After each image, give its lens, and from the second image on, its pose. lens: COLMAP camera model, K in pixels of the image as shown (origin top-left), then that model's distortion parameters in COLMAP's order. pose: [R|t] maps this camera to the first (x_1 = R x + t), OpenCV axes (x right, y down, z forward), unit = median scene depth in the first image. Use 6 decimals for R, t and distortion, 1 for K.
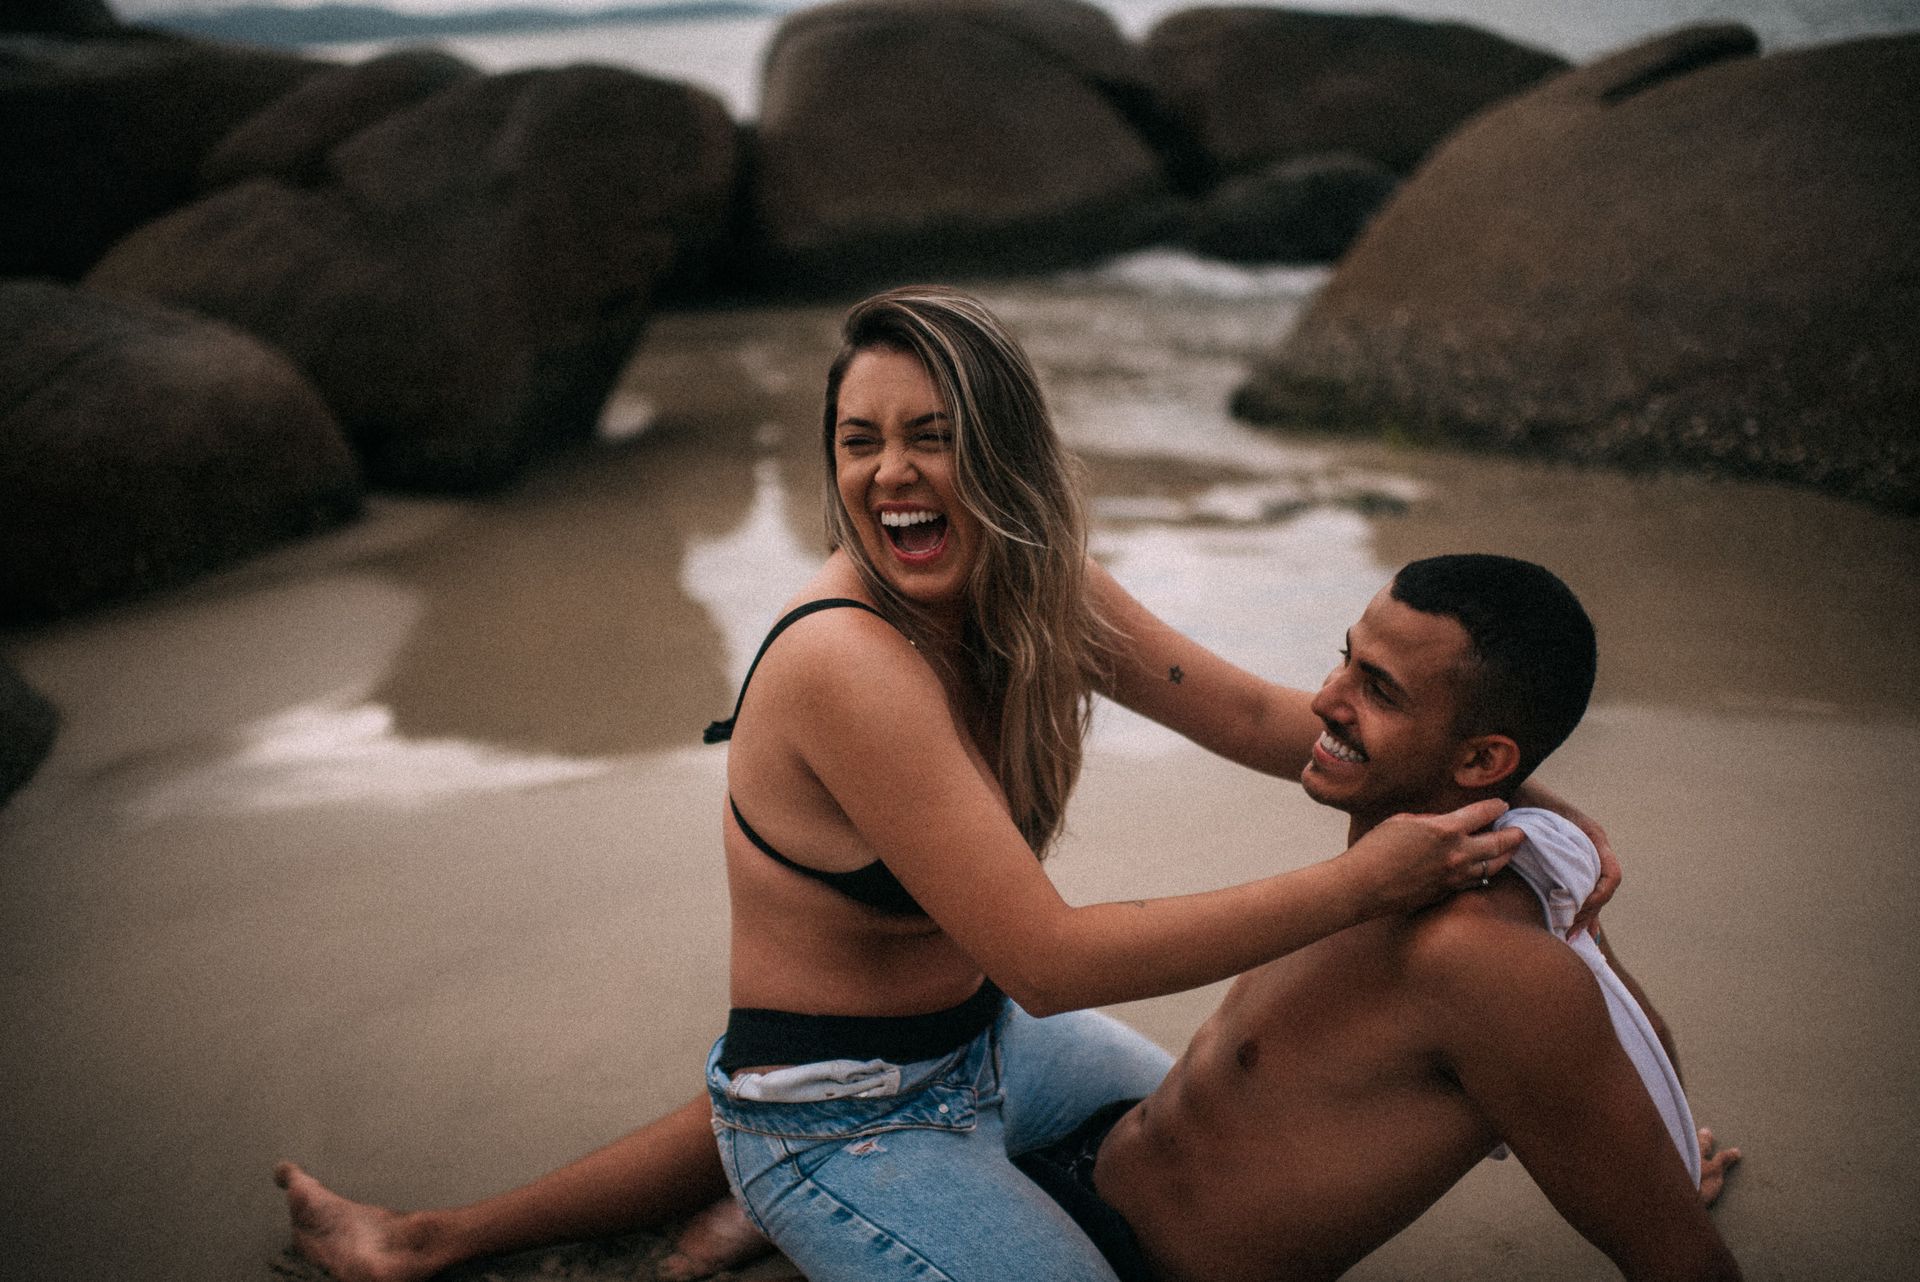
lens RADIAL K [[1932.8, 0, 960.2], [0, 1932.8, 611.9], [0, 0, 1]] dist [-0.085867, 0.022520]
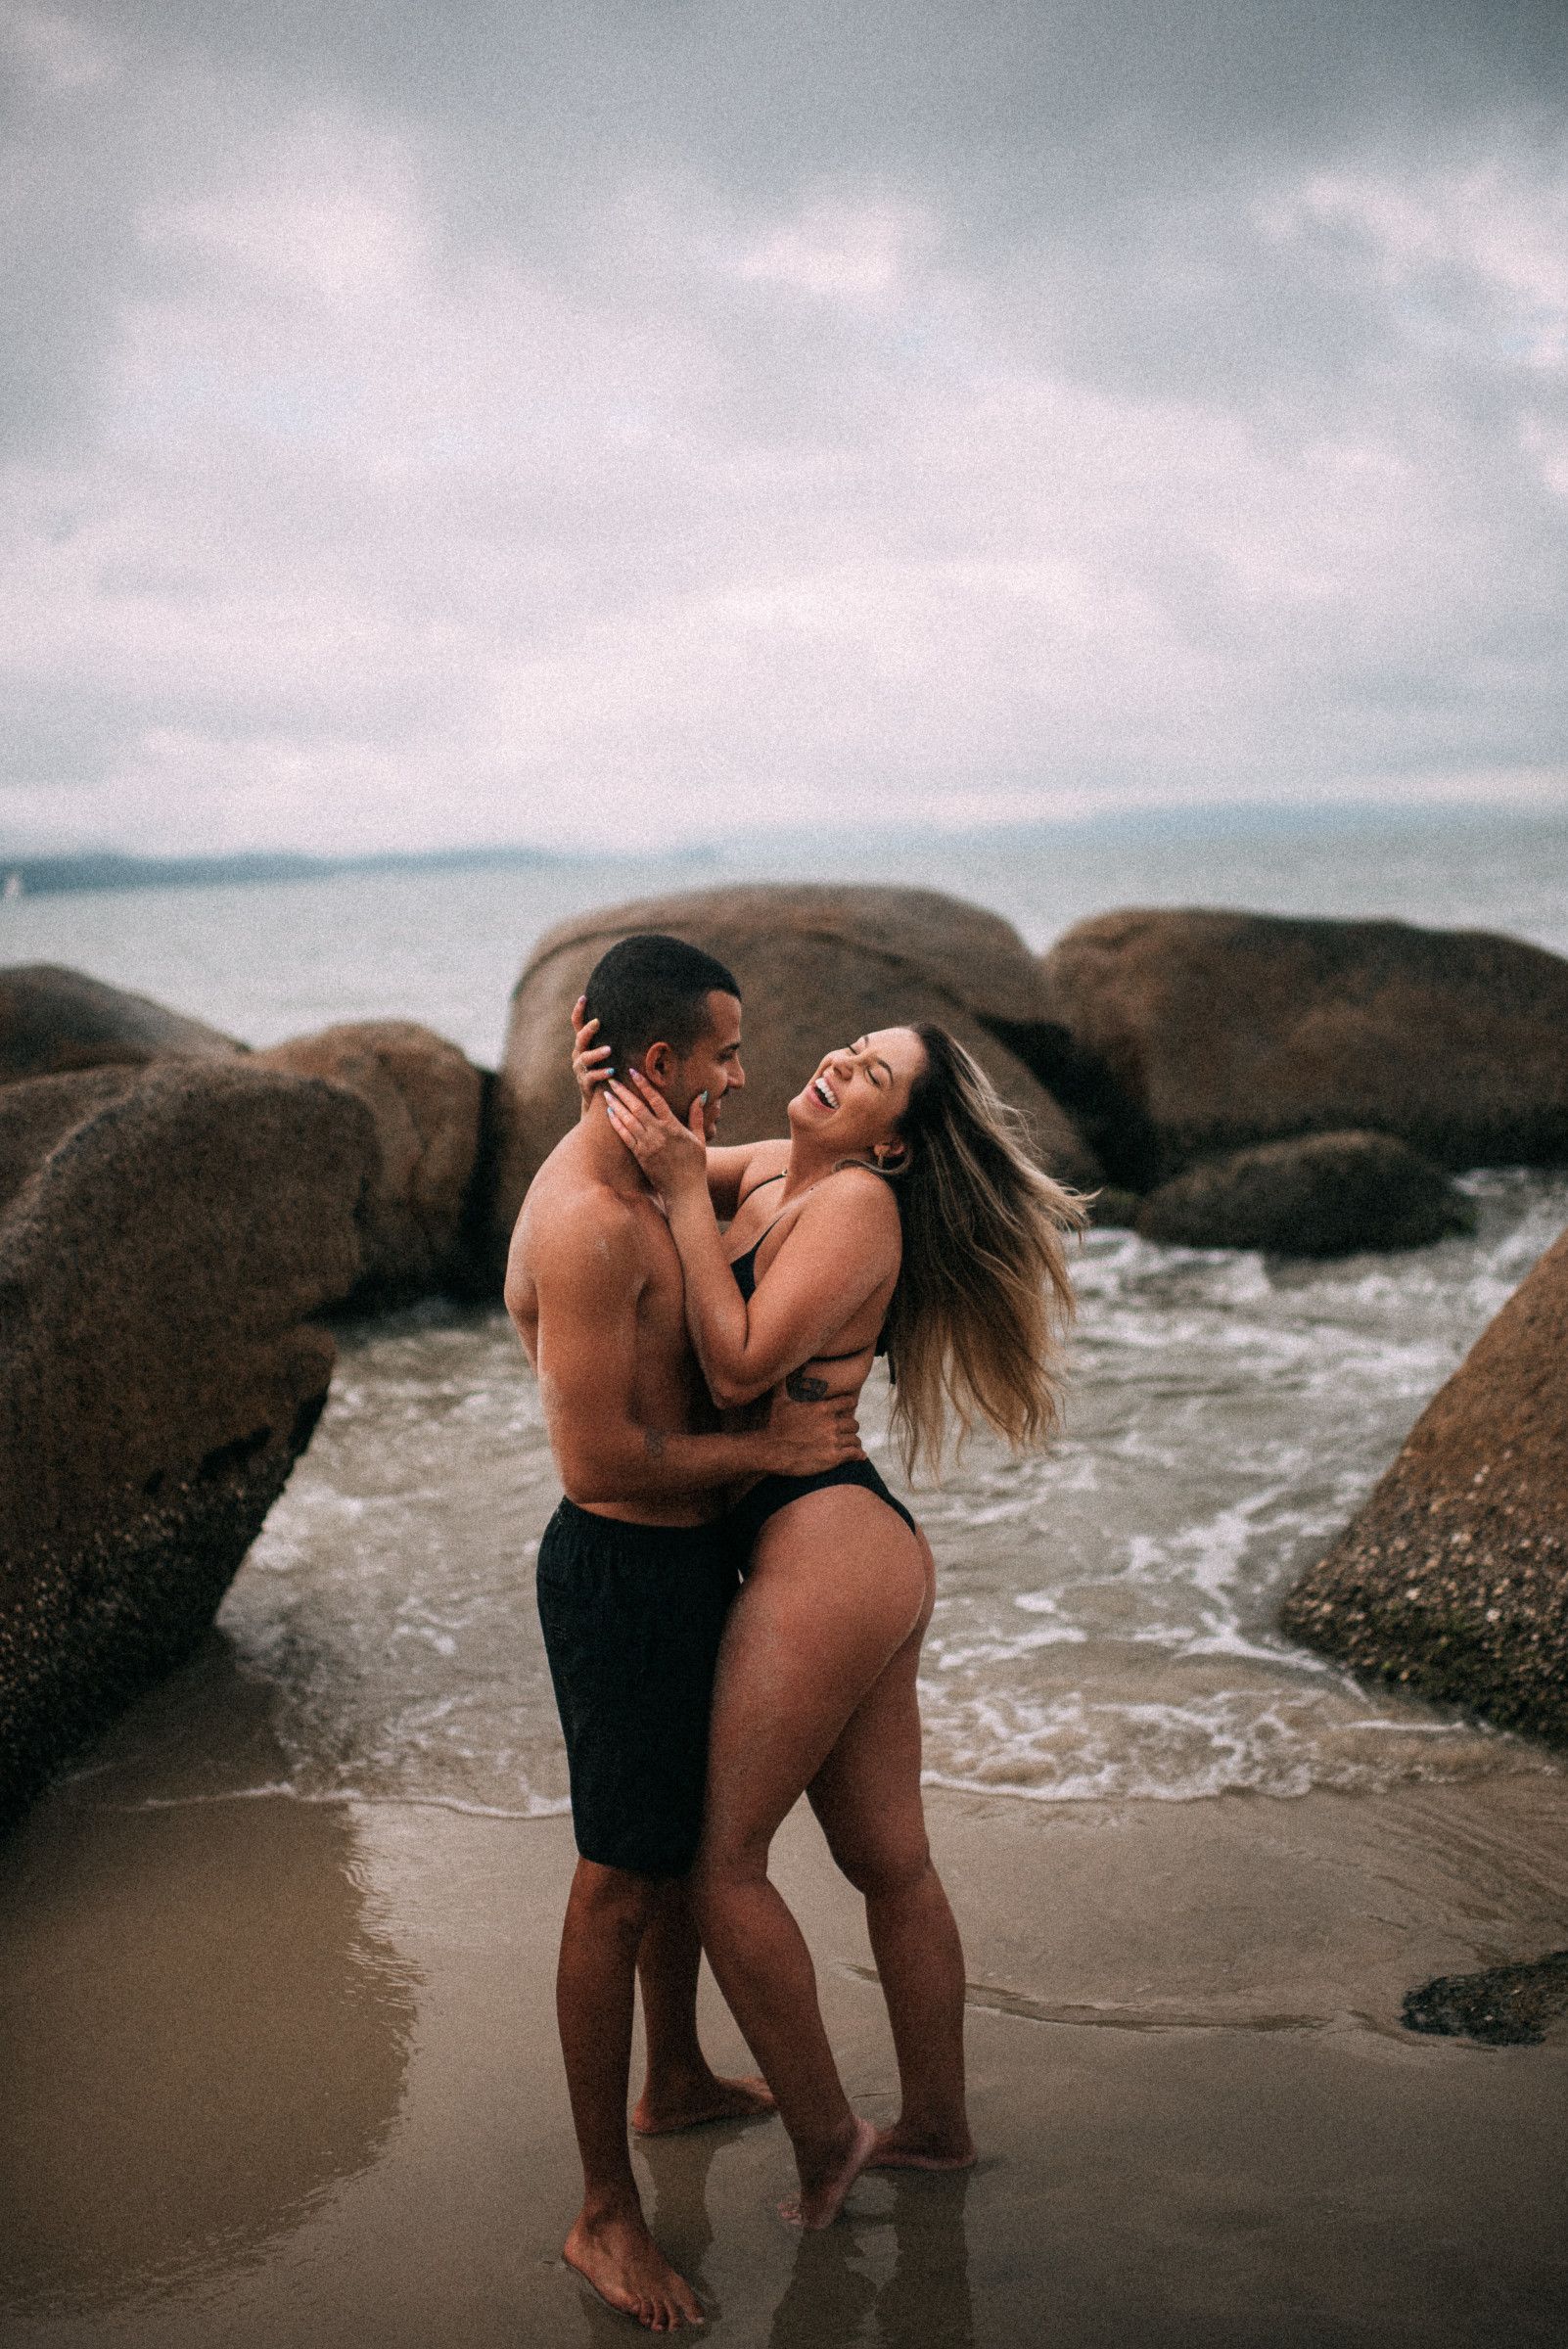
lens RADIAL K [[2324.6, 0, 784.0], [0, 2324.6, 1174.5], [0, 0, 1]] dist [-0.103237, 0.100210]
pose [[0.999986, 0.005198, 0.000663, -0.010590], [-0.005011, 0.985691, -0.168490, -0.151677], [-0.001530, 0.168485, 0.985703, 0.337810]]
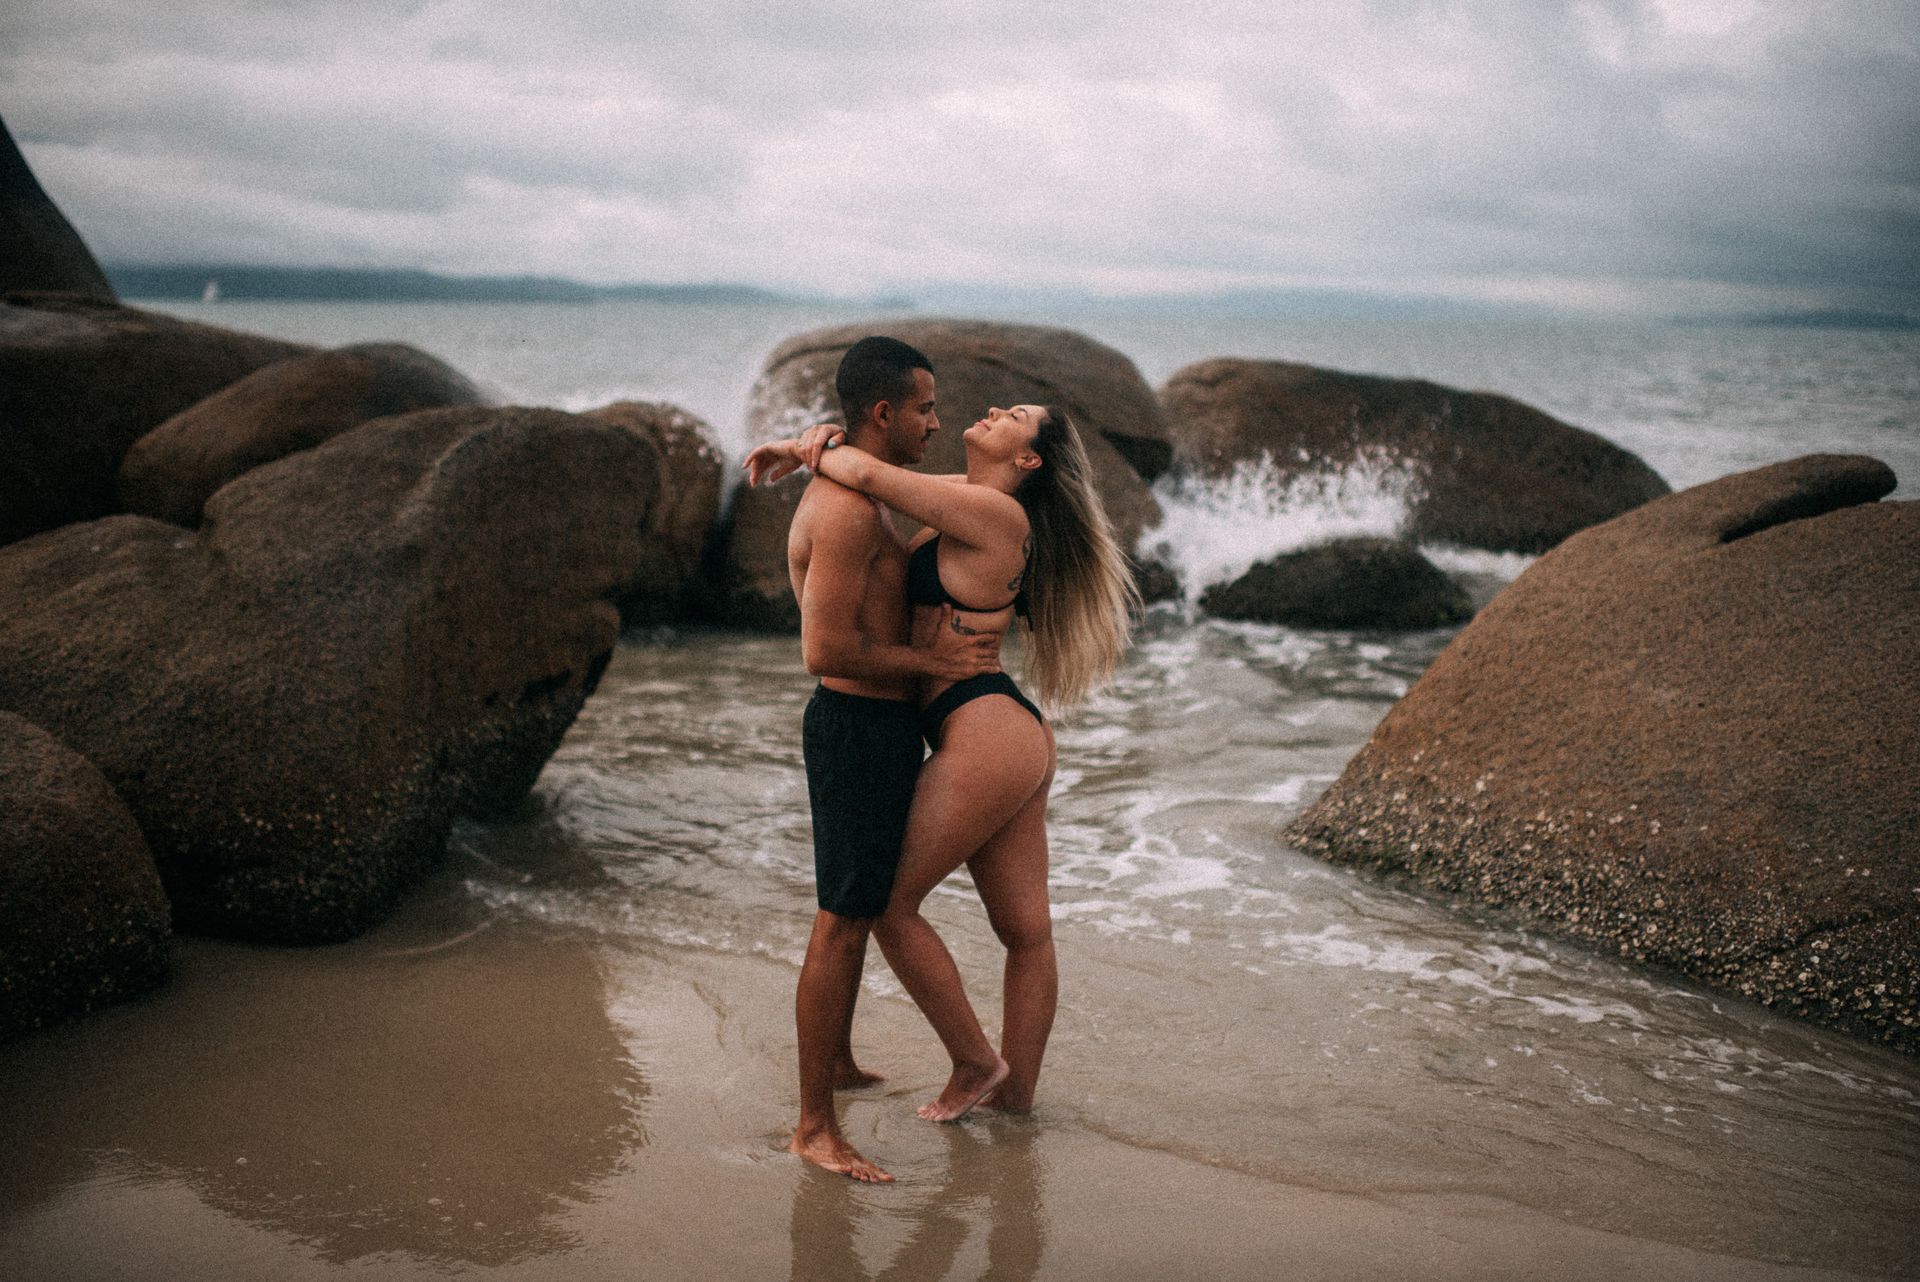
lens RADIAL K [[1900.0, 0, 960.0], [0, 1900.0, 641.0], [0, 0, 1]] dist [-0.103237, 0.100210]
pose [[0.997379, 0.071761, 0.009224, -0.007314], [-0.069918, 0.988758, -0.132173, -0.100591], [-0.018605, 0.131181, 0.991184, 0.208214]]
